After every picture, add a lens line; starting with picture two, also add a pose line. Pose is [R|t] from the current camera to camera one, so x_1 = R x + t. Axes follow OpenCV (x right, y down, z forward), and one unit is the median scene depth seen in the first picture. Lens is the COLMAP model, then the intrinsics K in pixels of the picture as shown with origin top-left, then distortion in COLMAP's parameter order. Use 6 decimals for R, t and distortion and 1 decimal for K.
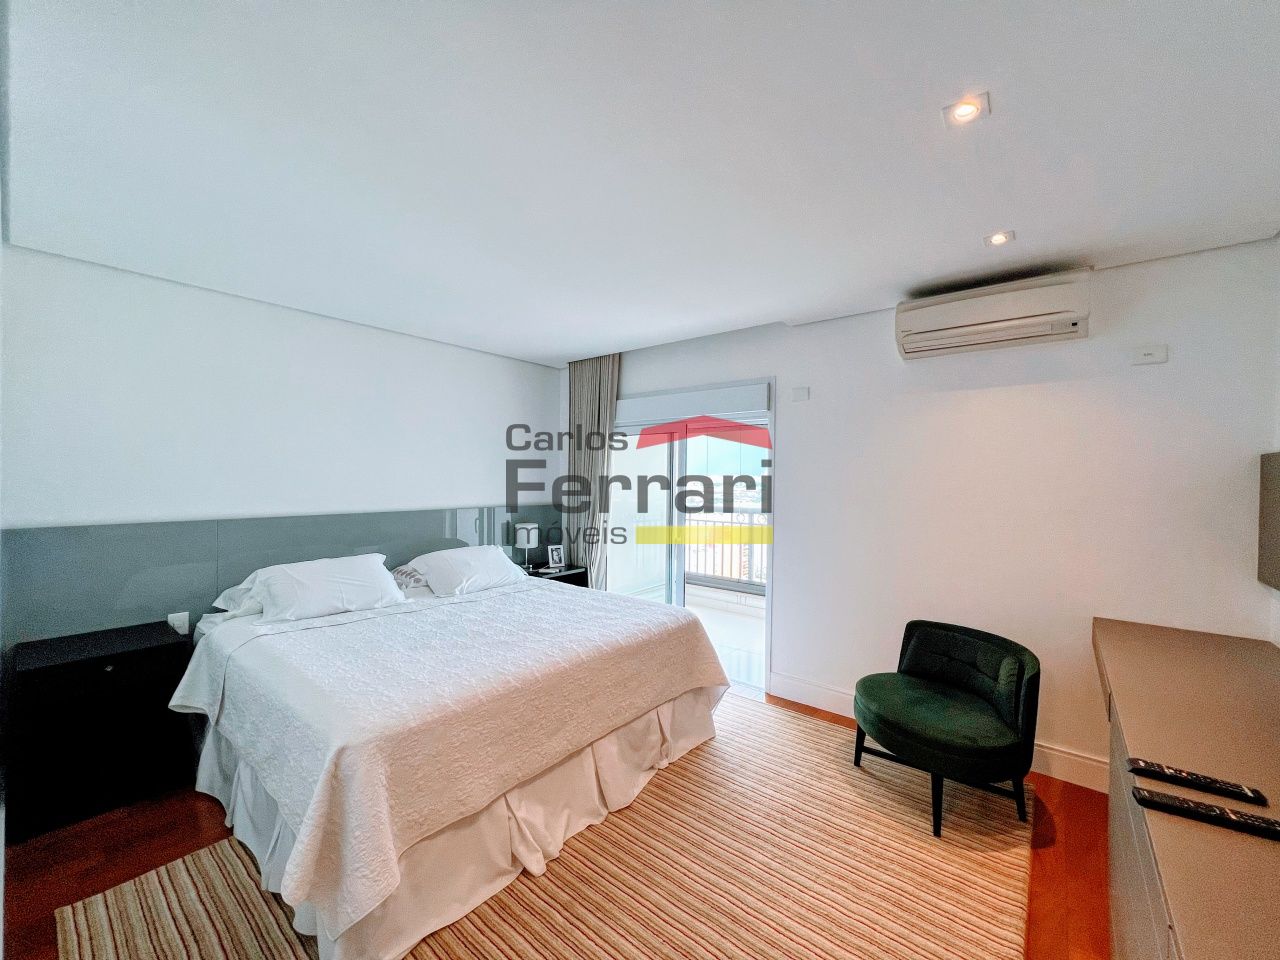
lens RADIAL K [[512.3, 0, 647.4], [0, 512.3, 483.6], [0, 0, 1]] dist [-0.002133, -0.000272]
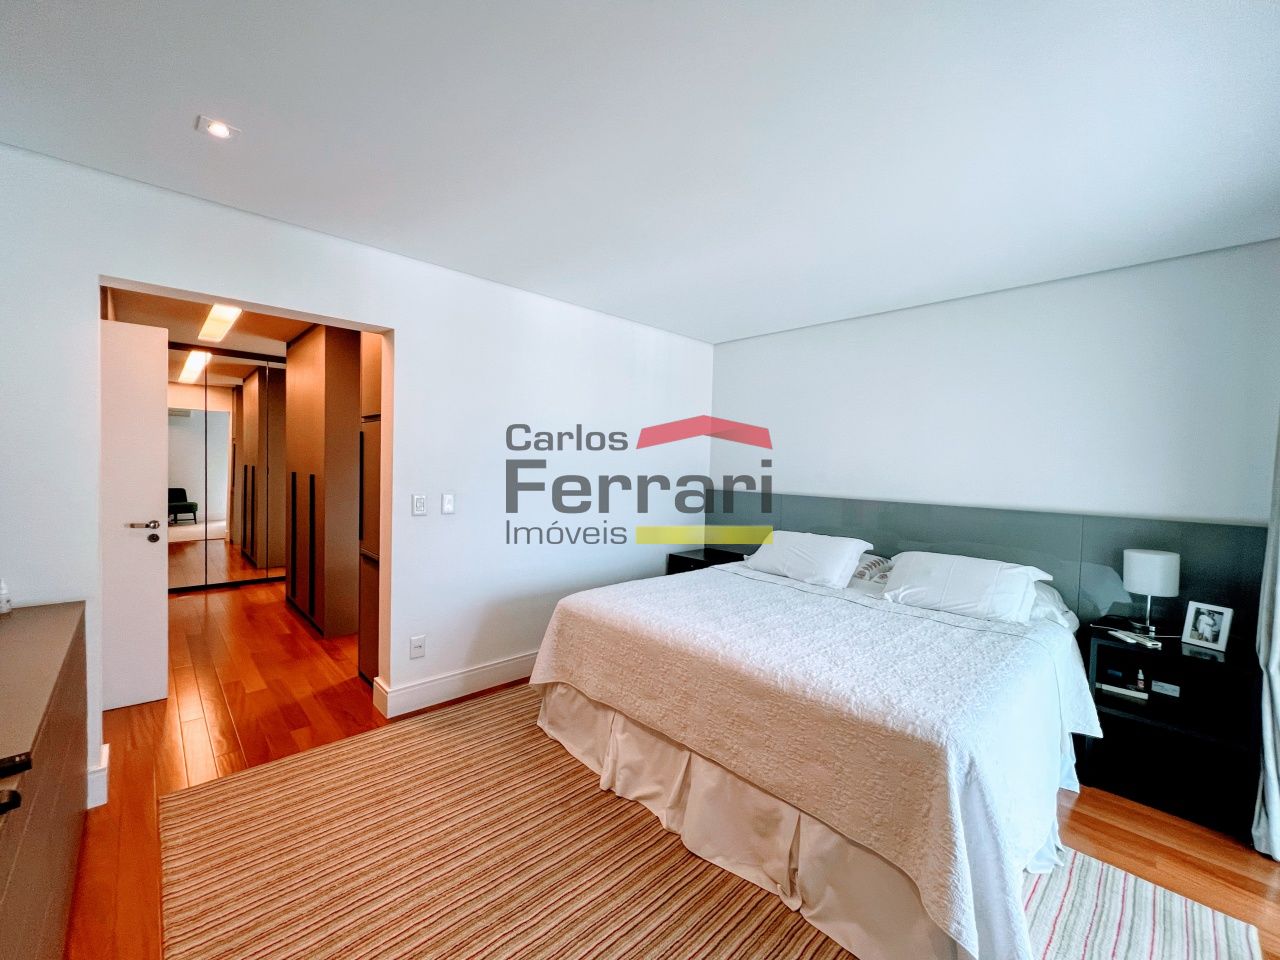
lens RADIAL K [[512.3, 0, 647.0], [0, 512.3, 473.6], [0, 0, 1]] dist [-0.002133, -0.000272]
pose [[-0.115170, 0.004559, -0.993335, 0.716726], [-0.039618, 0.999173, 0.009179, 0.013211], [0.992555, 0.040412, -0.114894, 0.907878]]
